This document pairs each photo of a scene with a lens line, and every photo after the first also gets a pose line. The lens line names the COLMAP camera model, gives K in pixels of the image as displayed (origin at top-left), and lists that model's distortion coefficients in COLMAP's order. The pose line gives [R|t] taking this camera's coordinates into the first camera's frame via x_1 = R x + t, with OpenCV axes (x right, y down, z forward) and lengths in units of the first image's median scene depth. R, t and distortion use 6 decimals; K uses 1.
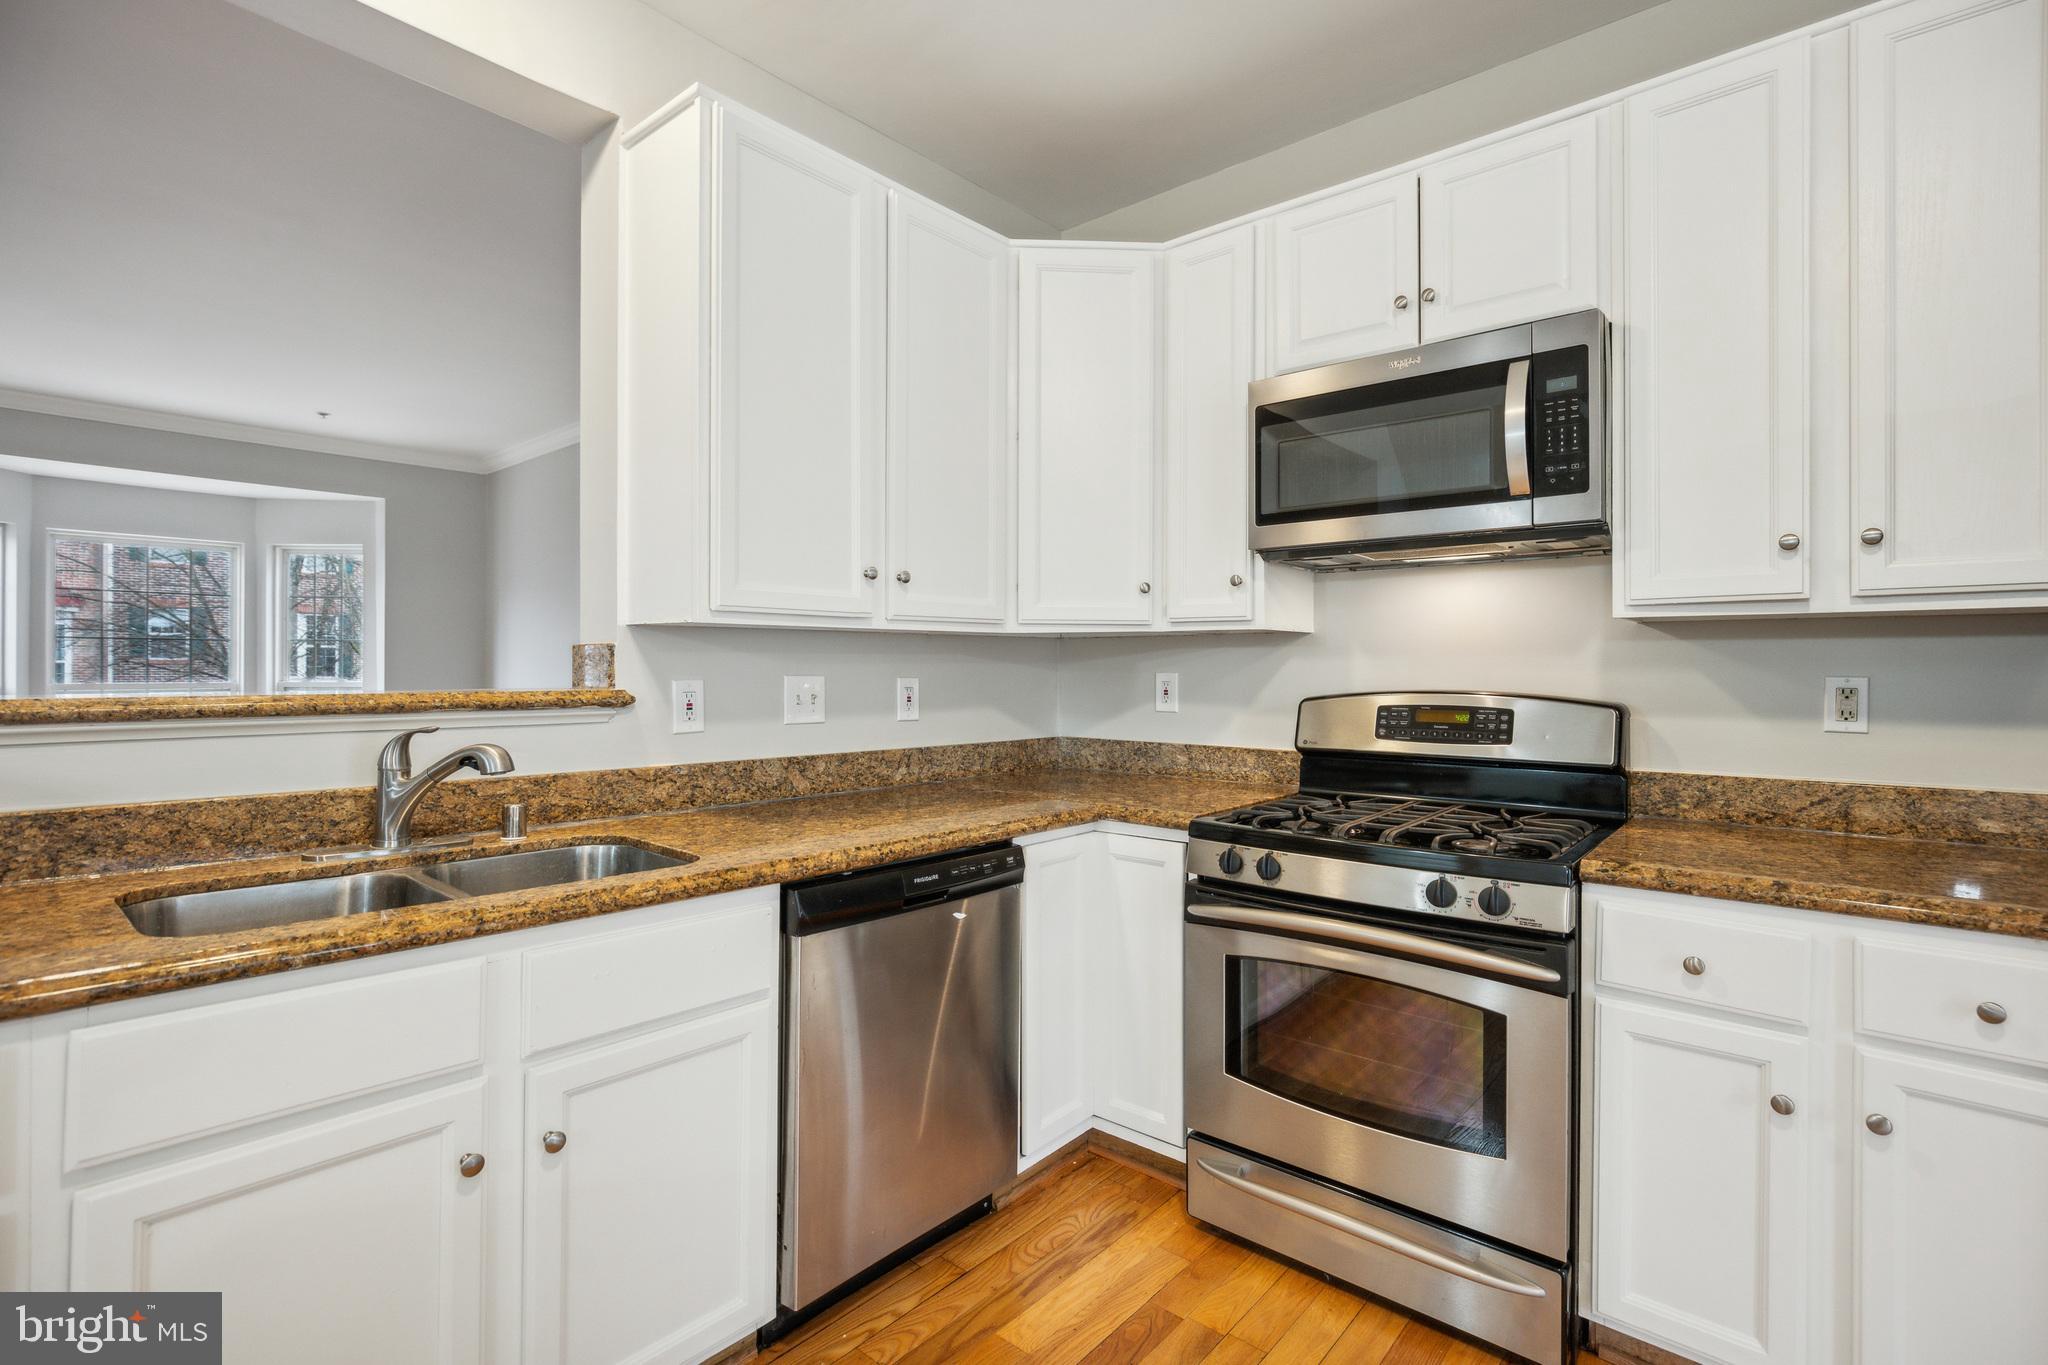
lens RADIAL K [[944.6, 0, 1036.3], [0, 944.6, 677.2], [0, 0, 1]] dist [-0.010170, 0.000334]
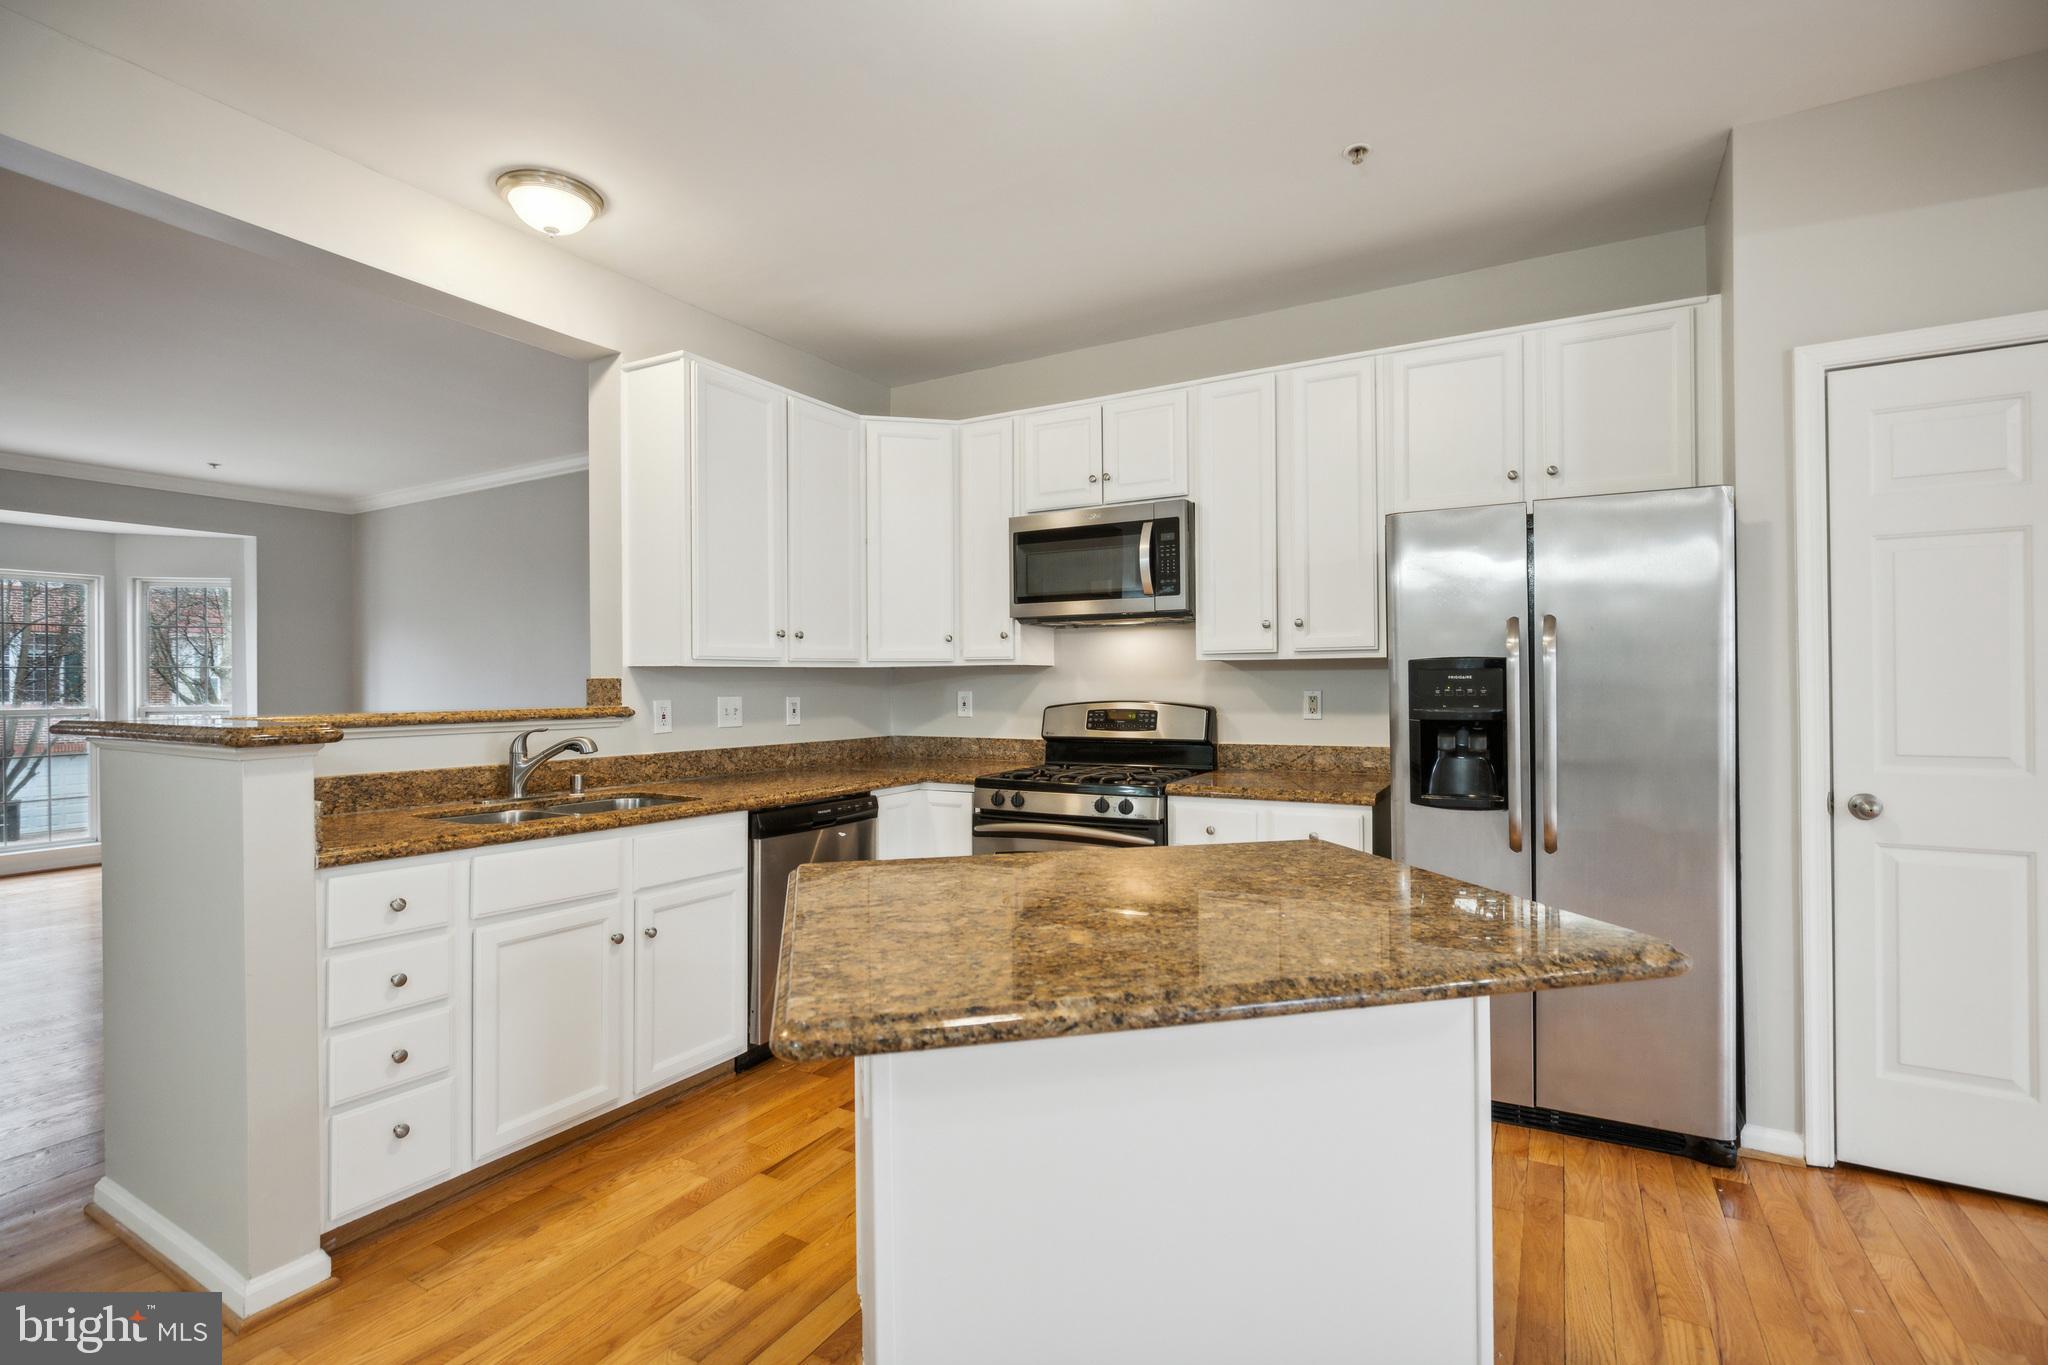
lens RADIAL K [[944.6, 0, 1036.3], [0, 944.6, 677.2], [0, 0, 1]] dist [-0.010170, 0.000334]
pose [[0.980913, -0.008296, 0.194272, -0.060887], [0.011374, 0.999827, -0.014735, -0.005115], [-0.194116, 0.016663, 0.980837, -0.712644]]
